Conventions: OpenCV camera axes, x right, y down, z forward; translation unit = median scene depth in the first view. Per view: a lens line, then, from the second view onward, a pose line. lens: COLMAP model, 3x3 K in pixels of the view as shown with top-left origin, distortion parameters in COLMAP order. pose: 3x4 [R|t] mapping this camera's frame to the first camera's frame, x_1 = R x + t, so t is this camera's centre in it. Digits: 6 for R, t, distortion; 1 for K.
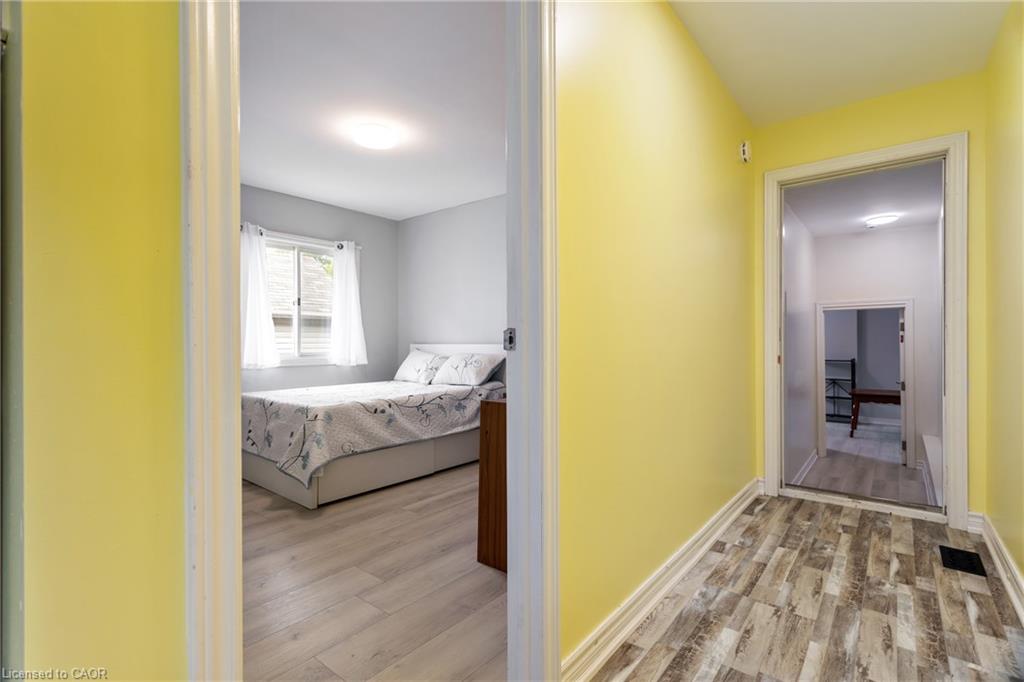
lens RADIAL K [[486.6, 0, 507.0], [0, 486.6, 341.1], [0, 0, 1]] dist [0.005440, 0.001538]
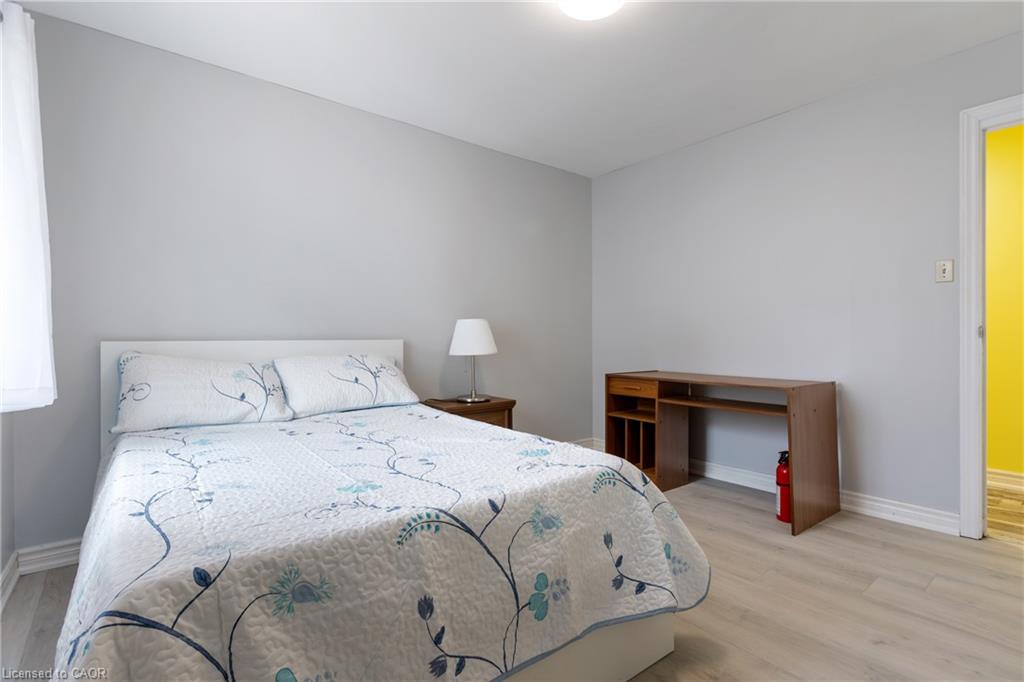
lens RADIAL K [[486.6, 0, 512.5], [0, 486.6, 336.4], [0, 0, 1]] dist [0.005440, 0.001538]
pose [[0.209324, 0.005624, 0.977830, -0.825221], [-0.003288, 0.999982, -0.005048, 0.004831], [-0.977841, -0.002158, 0.209339, 0.906880]]
